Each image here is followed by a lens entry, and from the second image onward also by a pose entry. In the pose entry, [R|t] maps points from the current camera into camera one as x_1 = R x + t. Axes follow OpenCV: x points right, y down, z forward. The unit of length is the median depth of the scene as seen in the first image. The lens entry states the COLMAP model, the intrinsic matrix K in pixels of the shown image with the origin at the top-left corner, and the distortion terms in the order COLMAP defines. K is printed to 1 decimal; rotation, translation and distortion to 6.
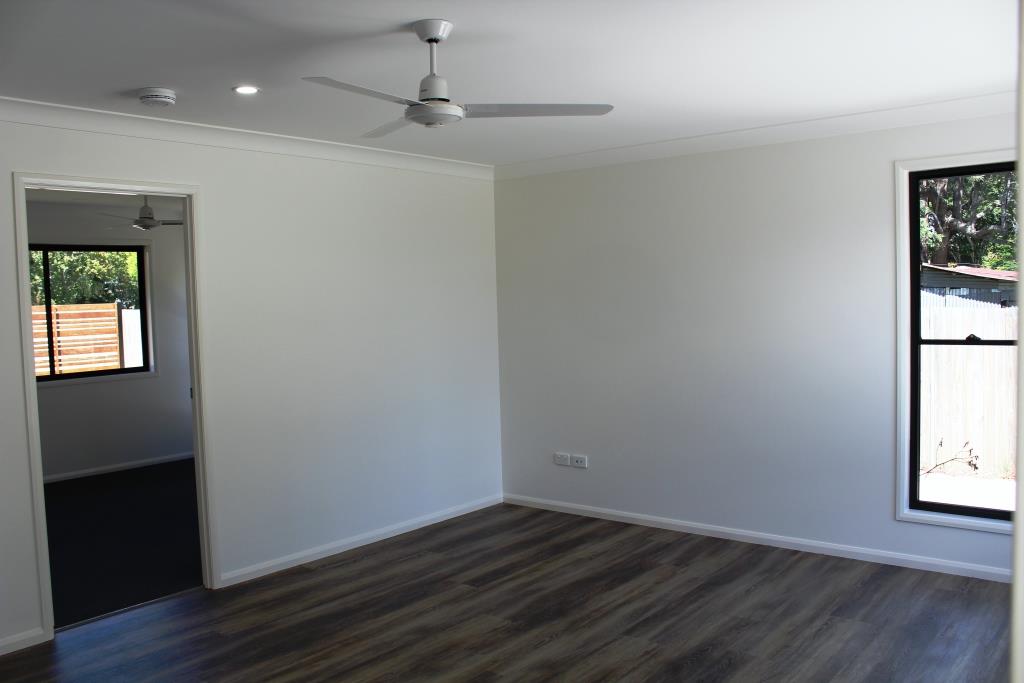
lens RADIAL K [[857.9, 0, 513.2], [0, 857.9, 354.6], [0, 0, 1]] dist [-0.156906, 0.150559]
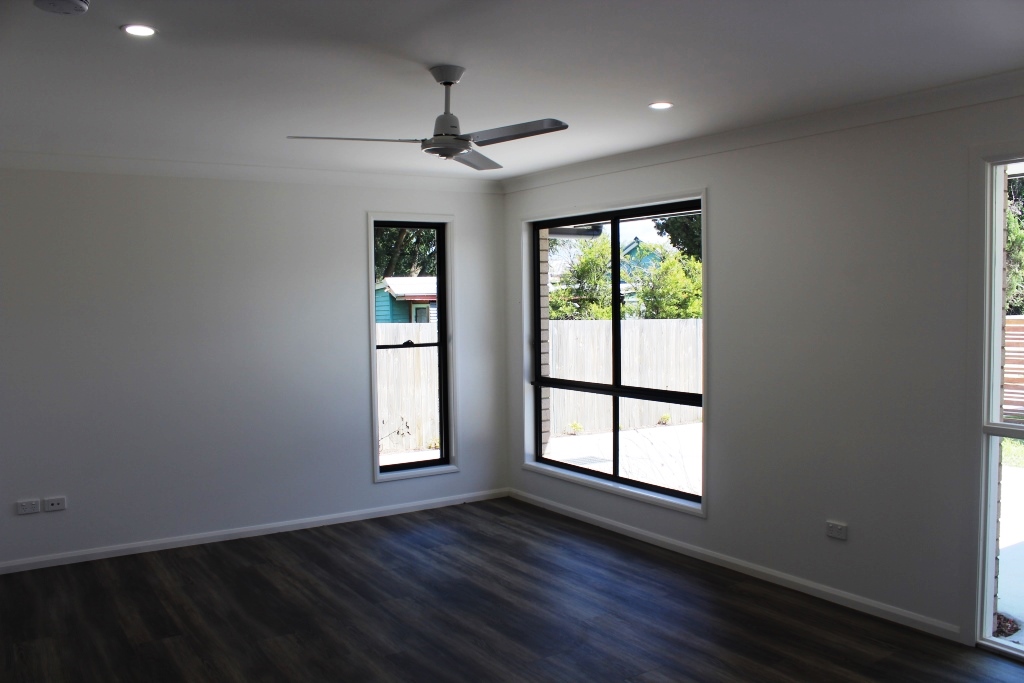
lens RADIAL K [[857.9, 0, 513.2], [0, 857.9, 354.6], [0, 0, 1]] dist [-0.156906, 0.150559]
pose [[0.294415, -0.037910, 0.954926, -0.792038], [0.067131, 0.997565, 0.018906, -0.015645], [-0.953317, 0.058539, 0.296243, 0.397731]]
